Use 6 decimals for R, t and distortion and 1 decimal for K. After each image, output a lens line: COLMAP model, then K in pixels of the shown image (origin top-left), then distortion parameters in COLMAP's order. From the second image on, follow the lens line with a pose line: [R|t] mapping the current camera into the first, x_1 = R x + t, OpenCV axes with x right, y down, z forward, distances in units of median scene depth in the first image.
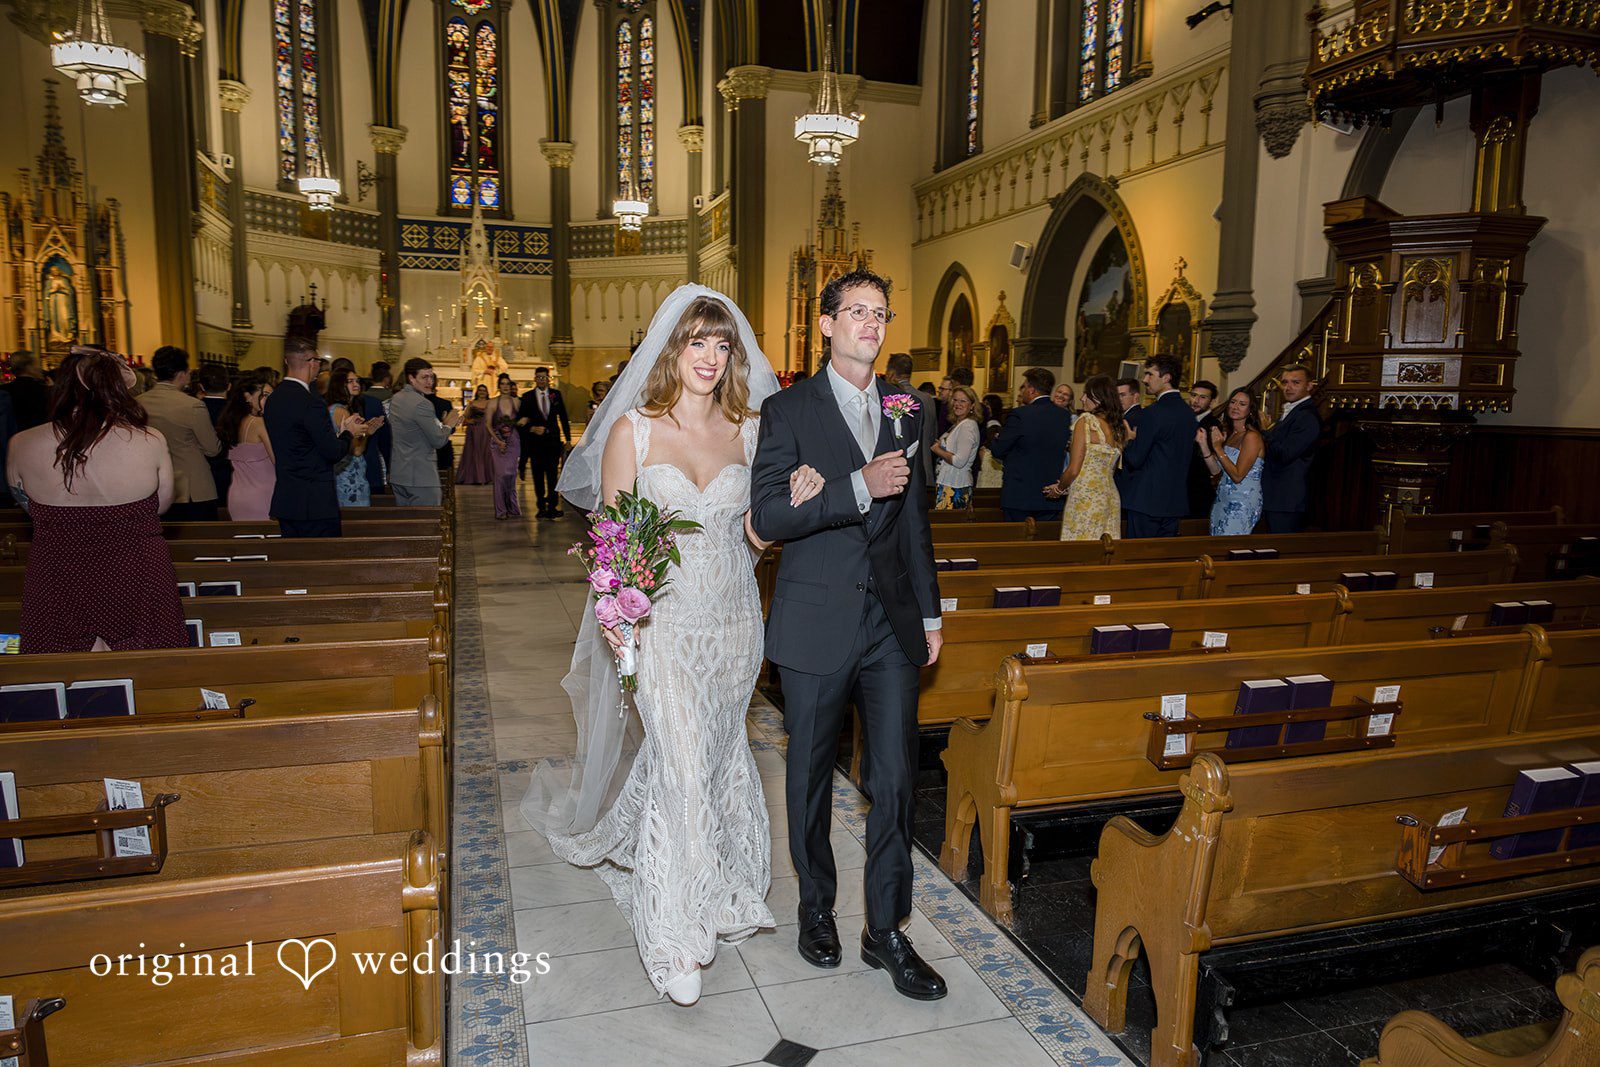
lens RADIAL K [[1094.4, 0, 805.5], [0, 1094.4, 535.7], [0, 0, 1]] dist [0.000397, 0.003356]
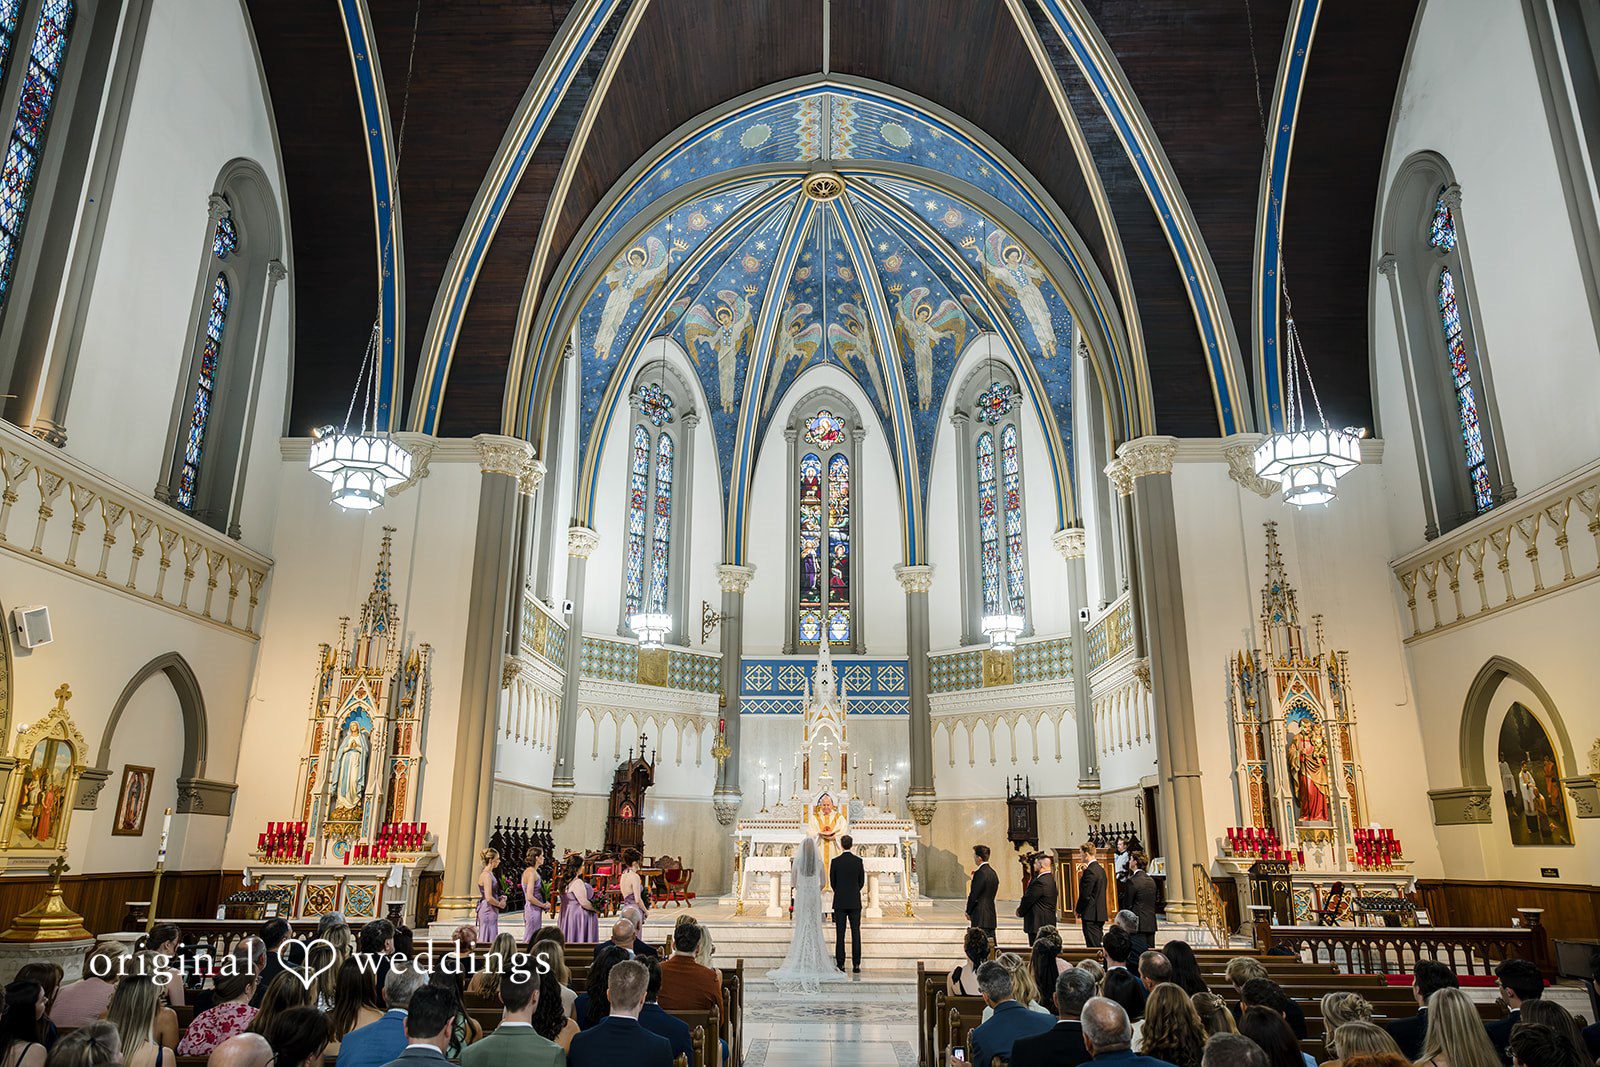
lens RADIAL K [[1094.4, 0, 797.6], [0, 1094.4, 526.8], [0, 0, 1]] dist [0.000397, 0.003356]
pose [[0.946457, -0.100705, -0.306719, -0.049432], [-0.031459, 0.916807, -0.398089, -0.039562], [0.321292, 0.386423, 0.864551, 0.232919]]
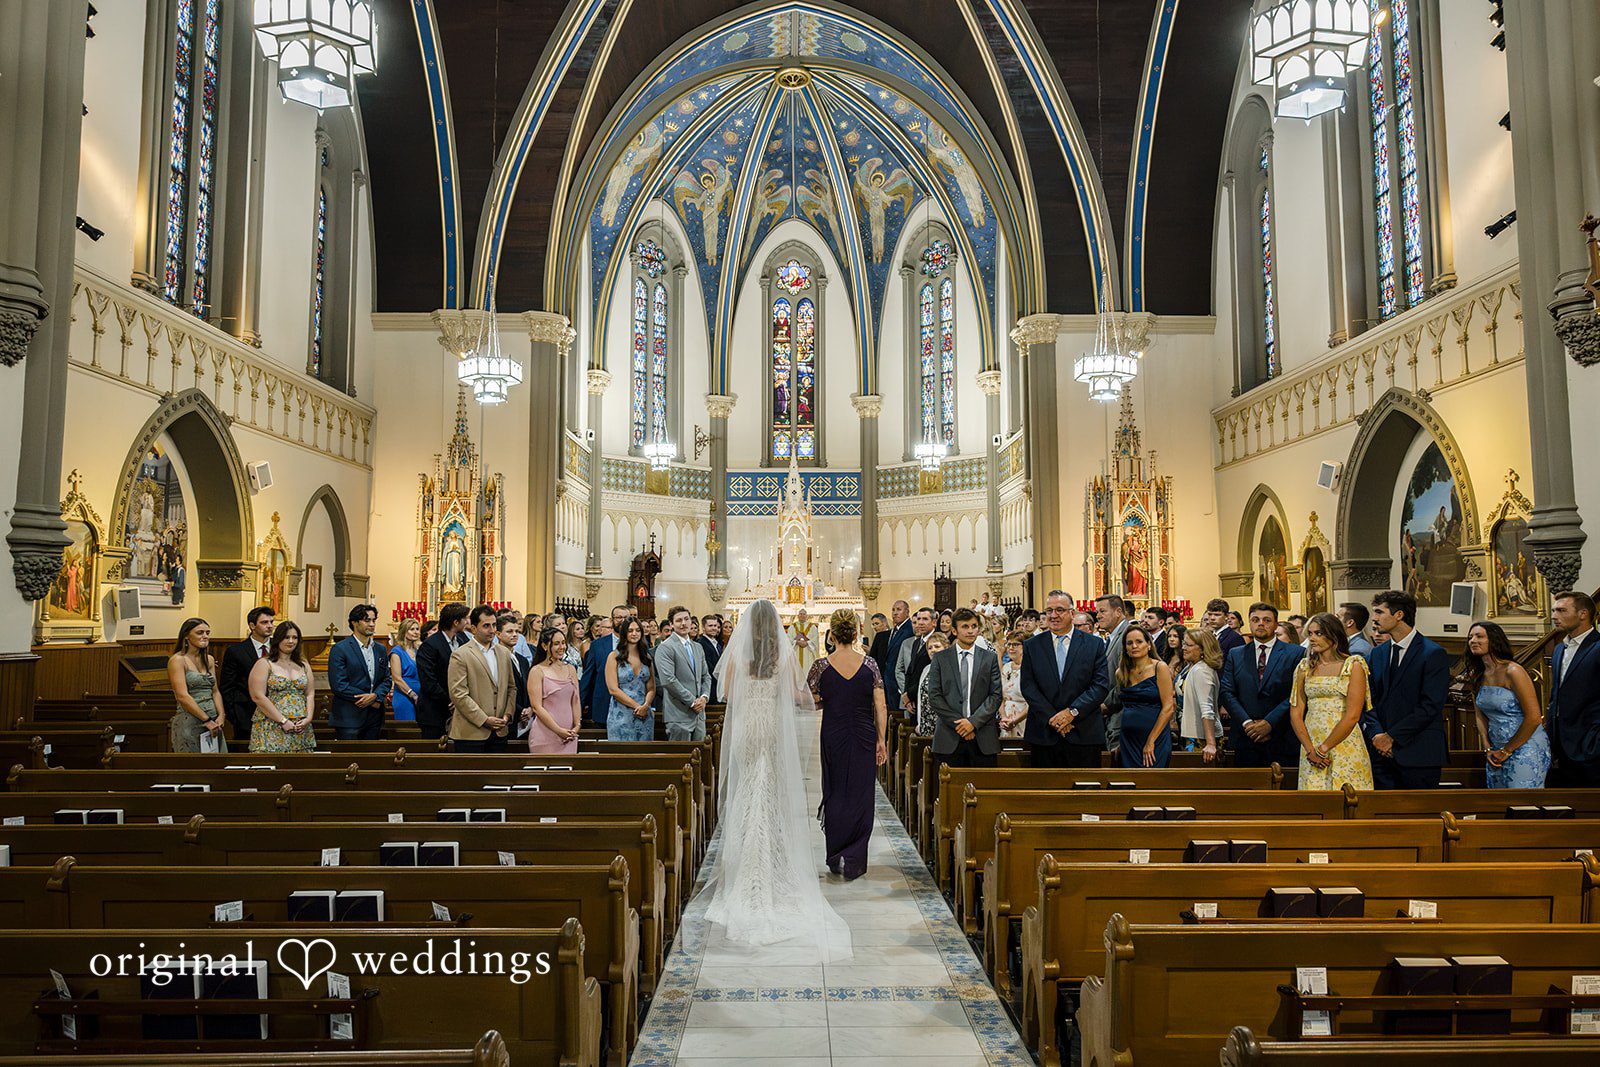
lens RADIAL K [[1094.4, 0, 794.5], [0, 1094.4, 534.2], [0, 0, 1]] dist [0.000397, 0.003356]
pose [[0.954411, -0.042183, -0.295501, 0.025568], [-0.019654, 0.978935, -0.203222, -0.002668], [0.297849, 0.199765, 0.933478, -0.012274]]
